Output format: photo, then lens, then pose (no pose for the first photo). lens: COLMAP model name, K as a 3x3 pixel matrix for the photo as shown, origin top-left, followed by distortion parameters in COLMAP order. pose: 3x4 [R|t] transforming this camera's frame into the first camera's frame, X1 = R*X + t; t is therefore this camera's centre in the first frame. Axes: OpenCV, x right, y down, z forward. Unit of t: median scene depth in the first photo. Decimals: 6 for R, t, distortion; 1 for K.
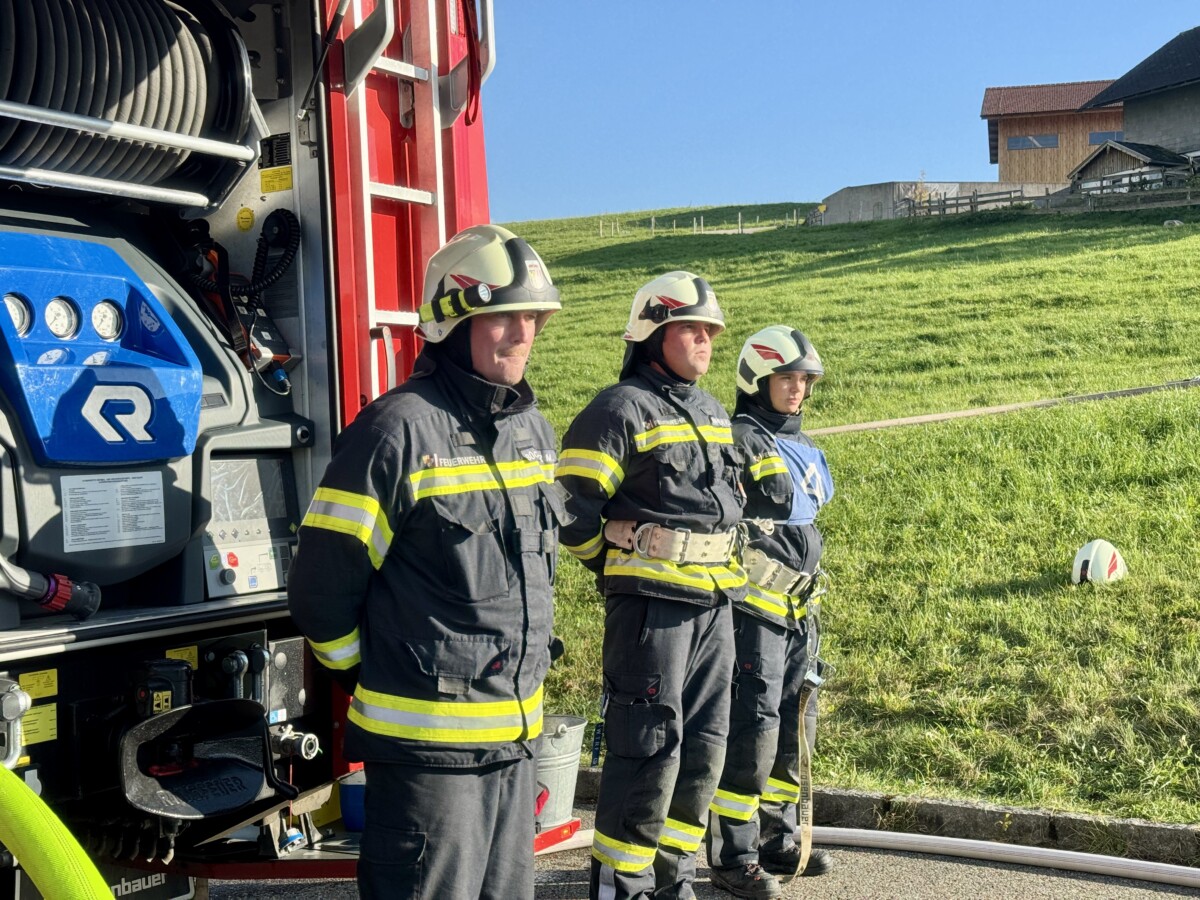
lens RADIAL K [[1653.6, 0, 569.9], [0, 1653.6, 450.1], [0, 0, 1]] dist [0.214386, -0.392265]
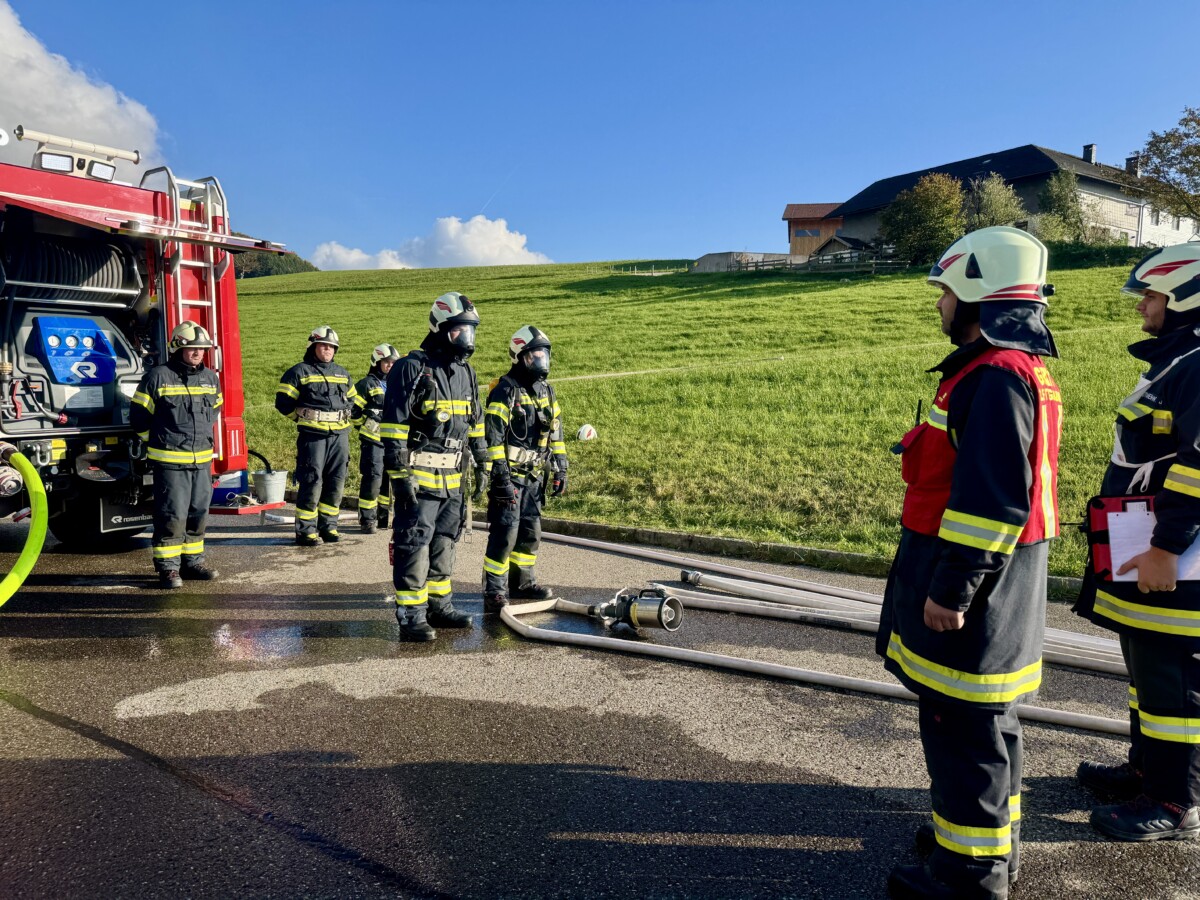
lens RADIAL K [[849.0, 0, 604.6], [0, 849.0, 452.3], [0, 0, 1]] dist [0.067078, -0.060052]
pose [[0.999204, 0.025352, 0.030784, 0.095927], [-0.027755, 0.996383, 0.080313, -0.003005], [-0.028637, -0.081104, 0.996294, -0.106843]]
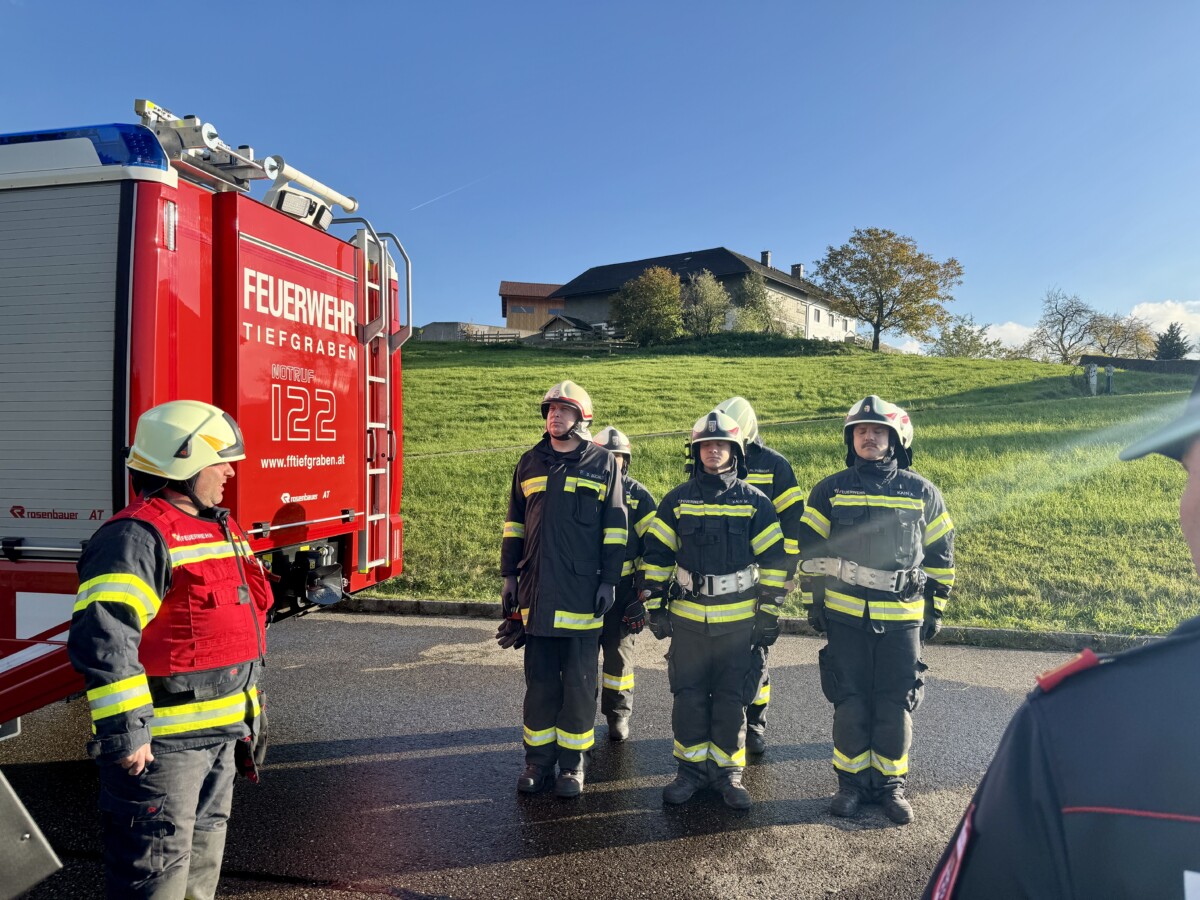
lens RADIAL K [[830.4, 0, 597.4], [0, 830.4, 469.6], [0, 0, 1]] dist [0.107907, -0.085794]
pose [[0.933834, 0.023585, 0.356929, -0.037088], [-0.030291, 0.999454, 0.013210, -0.004890], [-0.356422, -0.023148, 0.934038, -0.063652]]
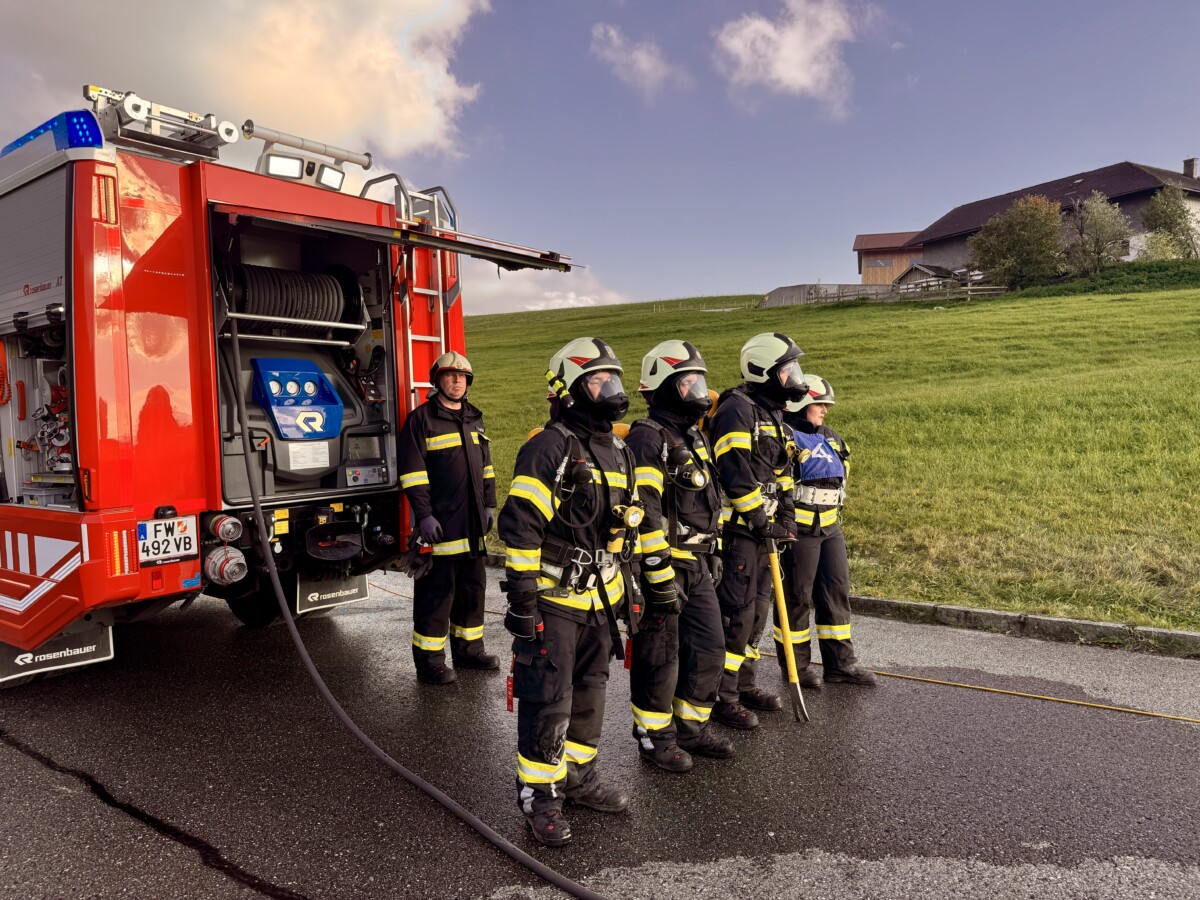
lens RADIAL K [[849.0, 0, 604.6], [0, 849.0, 452.3], [0, 0, 1]] dist [0.067078, -0.060052]
pose [[0.998903, 0.006159, -0.046413, 0.037209], [-0.004450, 0.999311, 0.036846, -0.003146], [0.046607, -0.036599, 0.998243, -0.054358]]
